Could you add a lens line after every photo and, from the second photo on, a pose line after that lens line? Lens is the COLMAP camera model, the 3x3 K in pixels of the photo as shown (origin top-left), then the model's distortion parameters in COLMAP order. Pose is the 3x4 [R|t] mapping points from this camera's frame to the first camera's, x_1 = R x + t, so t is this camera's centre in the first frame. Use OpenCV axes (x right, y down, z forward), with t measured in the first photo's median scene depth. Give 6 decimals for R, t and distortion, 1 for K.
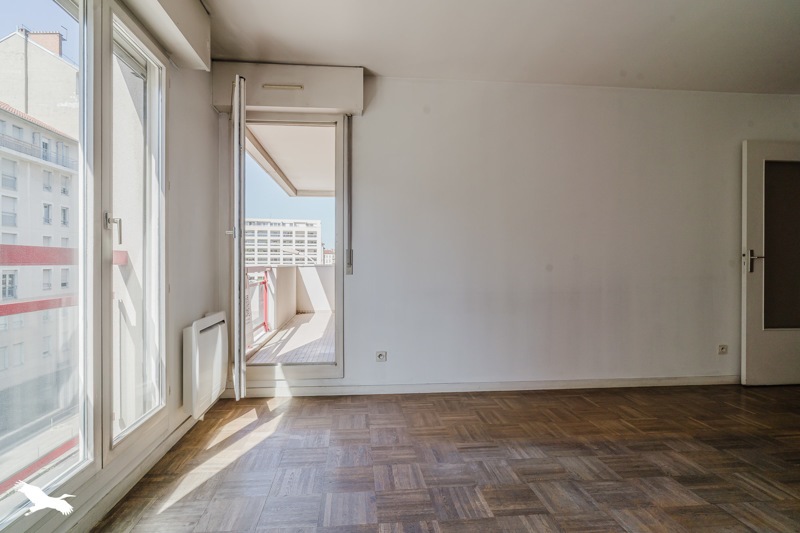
lens RADIAL K [[410.9, 0, 393.8], [0, 410.9, 262.3], [0, 0, 1]] dist [-0.001987, 0.000388]
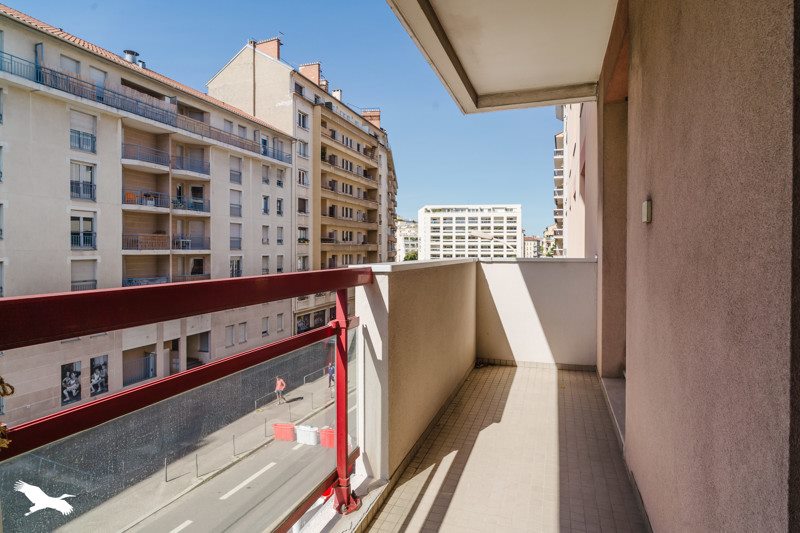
lens RADIAL K [[410.9, 0, 412.7], [0, 410.9, 250.9], [0, 0, 1]] dist [-0.001987, 0.000388]
pose [[0.907982, 0.004362, -0.418987, -0.032469], [-0.003147, 0.999989, 0.003590, -0.000889], [0.418998, -0.001941, 0.907985, 0.163611]]
